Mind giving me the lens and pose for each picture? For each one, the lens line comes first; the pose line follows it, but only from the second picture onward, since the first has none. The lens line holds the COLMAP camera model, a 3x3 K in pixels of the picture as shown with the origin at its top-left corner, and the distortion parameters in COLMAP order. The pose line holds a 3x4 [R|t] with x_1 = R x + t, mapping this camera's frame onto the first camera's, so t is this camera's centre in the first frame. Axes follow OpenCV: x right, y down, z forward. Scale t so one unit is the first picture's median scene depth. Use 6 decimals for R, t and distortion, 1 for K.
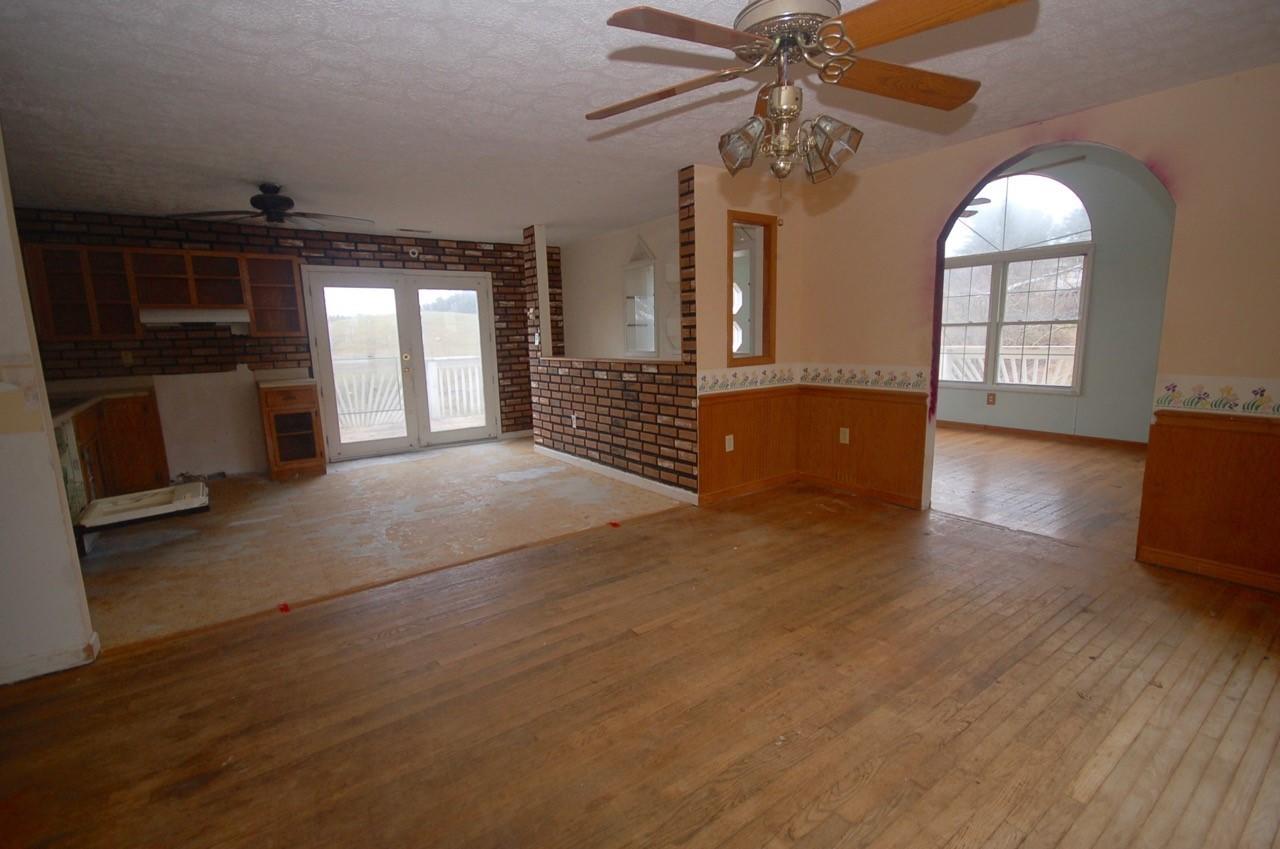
lens RADIAL K [[583.9, 0, 640.7], [0, 583.9, 429.9], [0, 0, 1]] dist [0.010896, -0.005696]
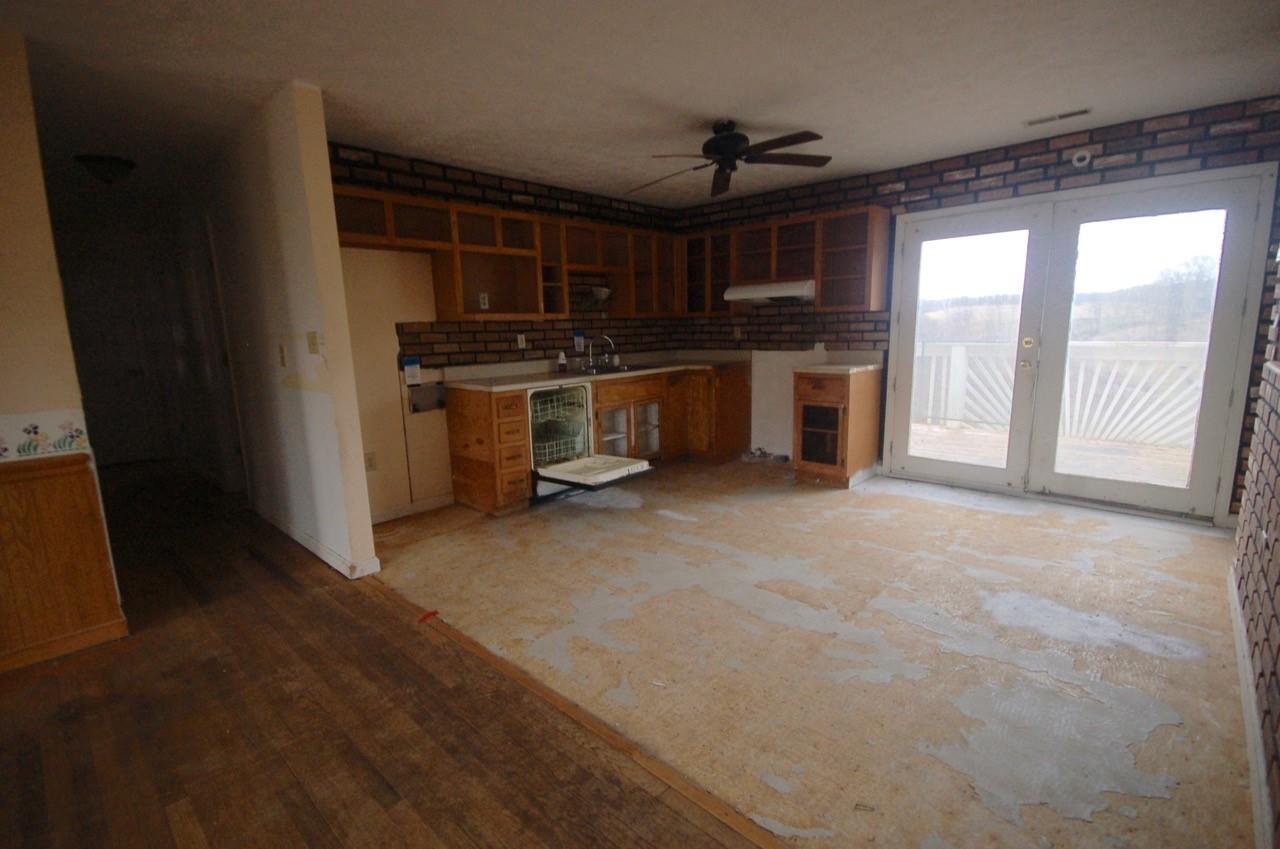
lens RADIAL K [[583.9, 0, 640.7], [0, 583.9, 429.9], [0, 0, 1]] dist [0.010896, -0.005696]
pose [[0.187519, 0.191598, -0.963393, 0.150191], [-0.139306, 0.976065, 0.167003, -0.096008], [0.972333, 0.102890, 0.209721, 0.577179]]
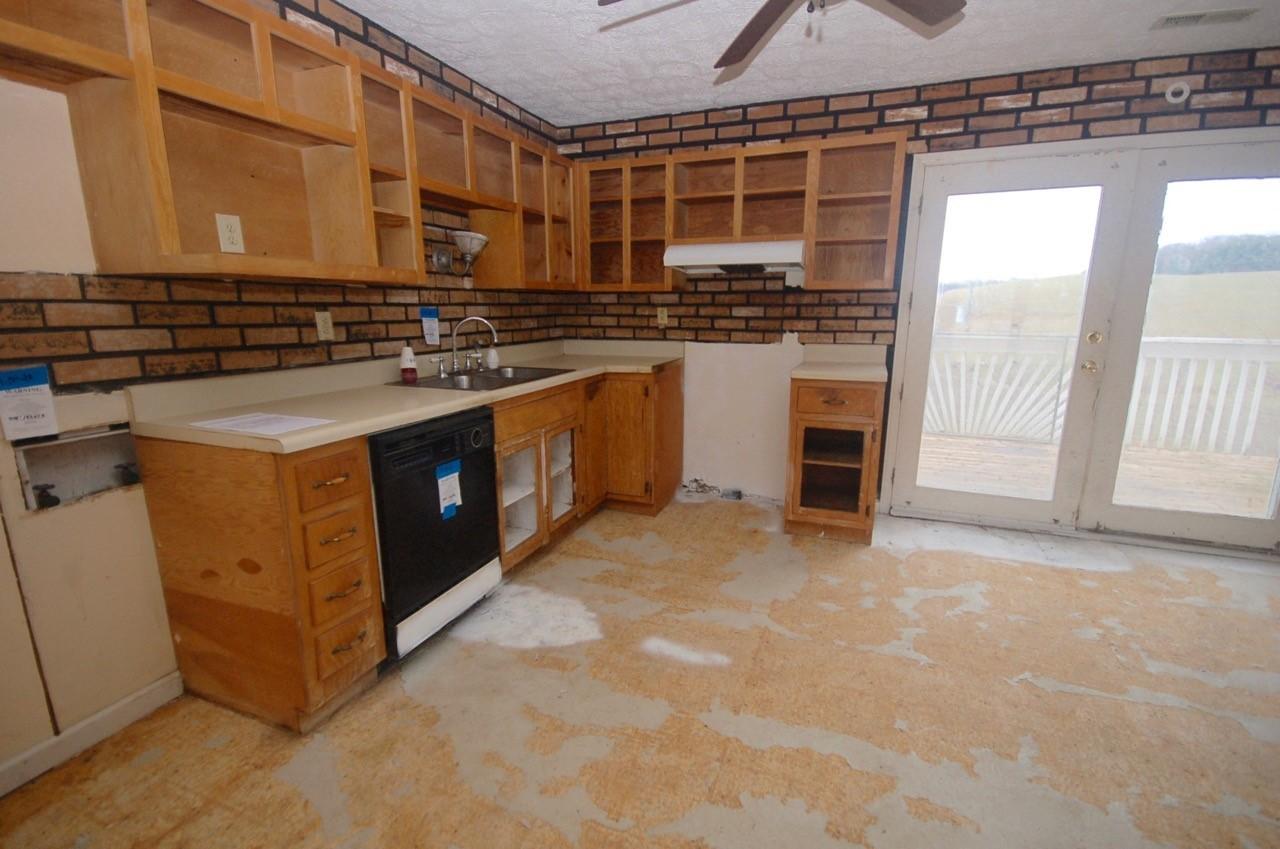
lens RADIAL K [[579.4, 0, 642.7], [0, 579.4, 431.5], [0, 0, 1]] dist [0.027081, -0.019644]
pose [[0.536548, 0.203074, -0.819071, -0.235312], [-0.151193, 0.978041, 0.143446, -0.076165], [0.830215, 0.046872, 0.555469, 0.535105]]
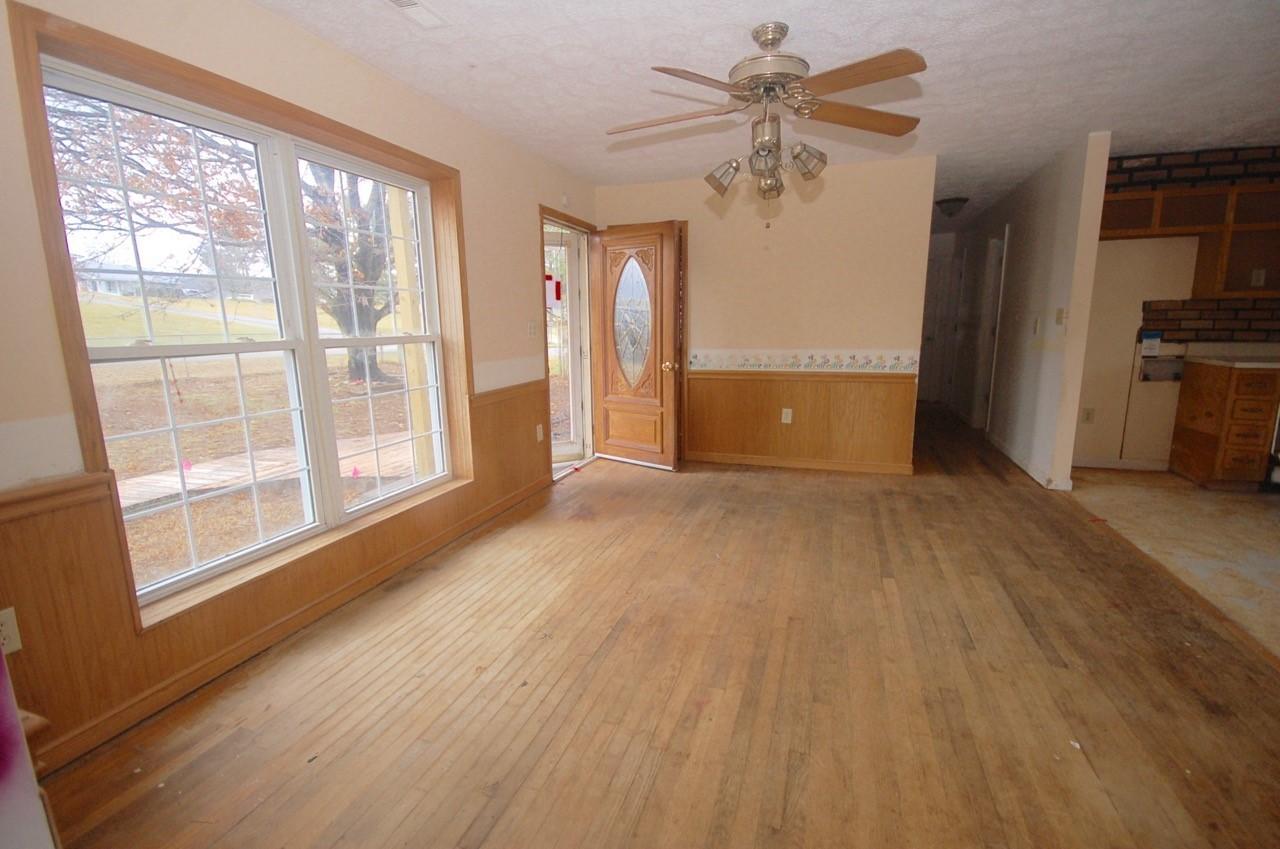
lens RADIAL K [[583.9, 0, 640.7], [0, 583.9, 429.9], [0, 0, 1]] dist [0.010896, -0.005696]
pose [[-0.814432, 0.142519, -0.562485, 0.447026], [-0.059857, 0.943562, 0.325743, -0.118223], [0.577164, 0.298964, -0.759936, 0.695108]]
